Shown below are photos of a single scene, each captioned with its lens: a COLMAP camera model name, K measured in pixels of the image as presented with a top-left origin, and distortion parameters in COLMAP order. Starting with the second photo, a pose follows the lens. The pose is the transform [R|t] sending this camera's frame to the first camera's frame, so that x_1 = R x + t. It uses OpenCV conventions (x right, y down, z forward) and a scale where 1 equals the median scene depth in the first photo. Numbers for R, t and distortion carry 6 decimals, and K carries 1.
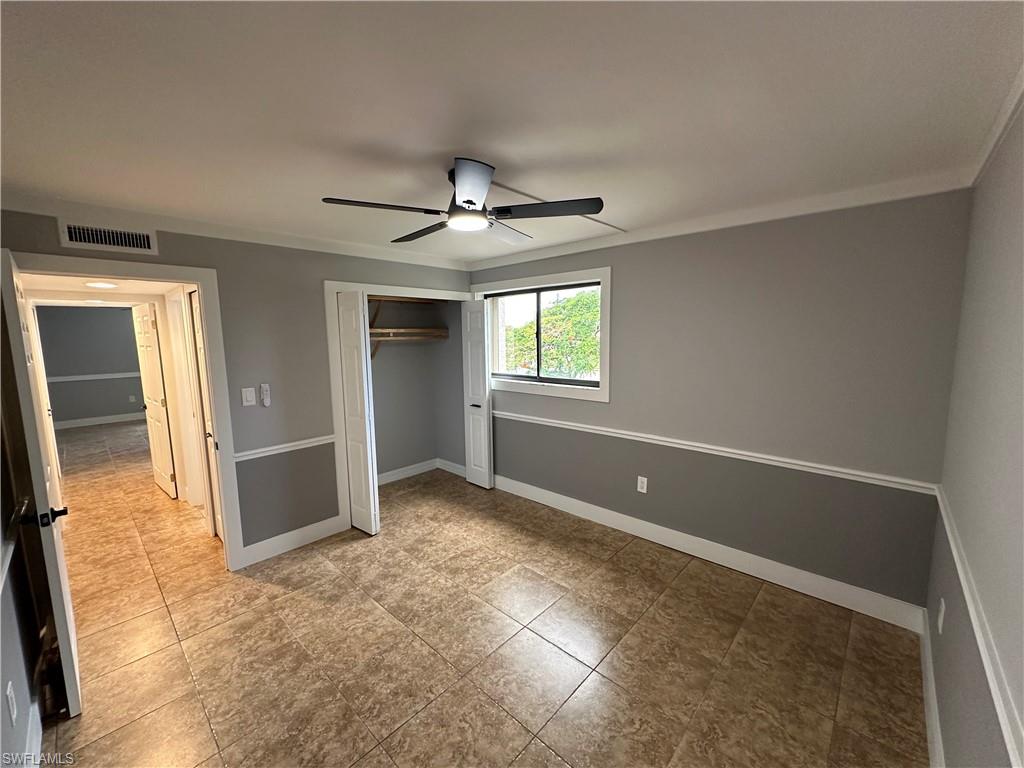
lens RADIAL K [[408.7, 0, 512.5], [0, 408.7, 383.5], [0, 0, 1]] dist [-0.001652, 0.000114]
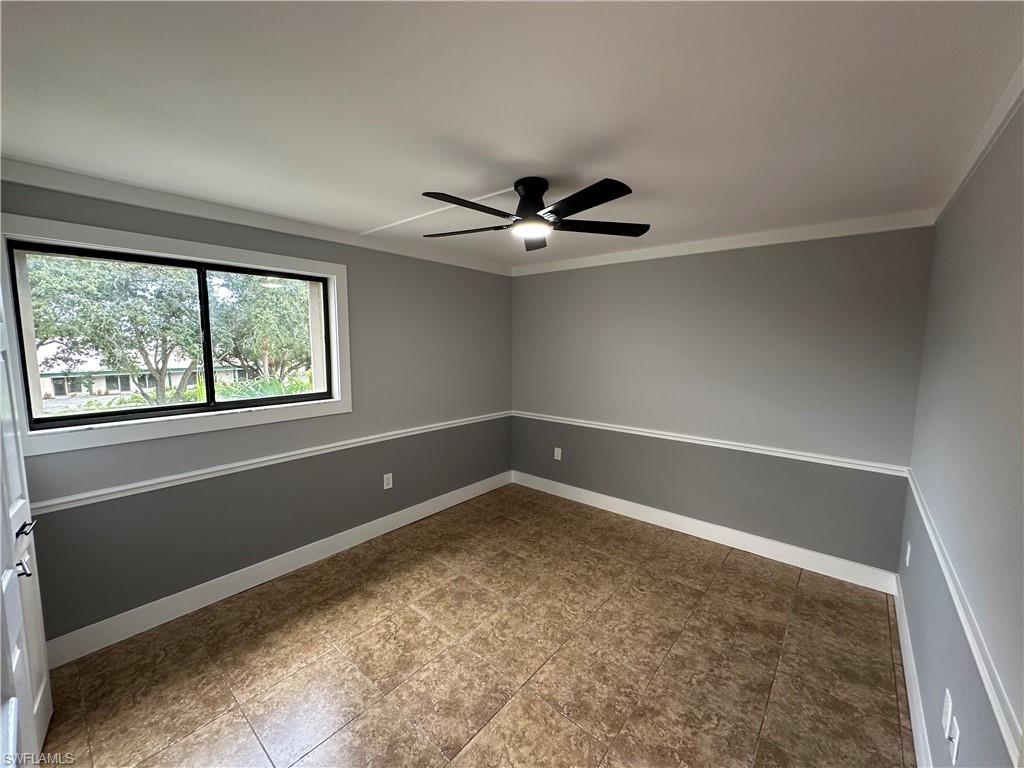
lens RADIAL K [[408.7, 0, 512.5], [0, 408.7, 383.5], [0, 0, 1]] dist [-0.001652, 0.000114]
pose [[-0.047369, -0.091208, 0.994705, -0.937092], [0.114997, 0.988703, 0.096134, -0.085746], [-0.992236, 0.118941, -0.036345, 0.892598]]
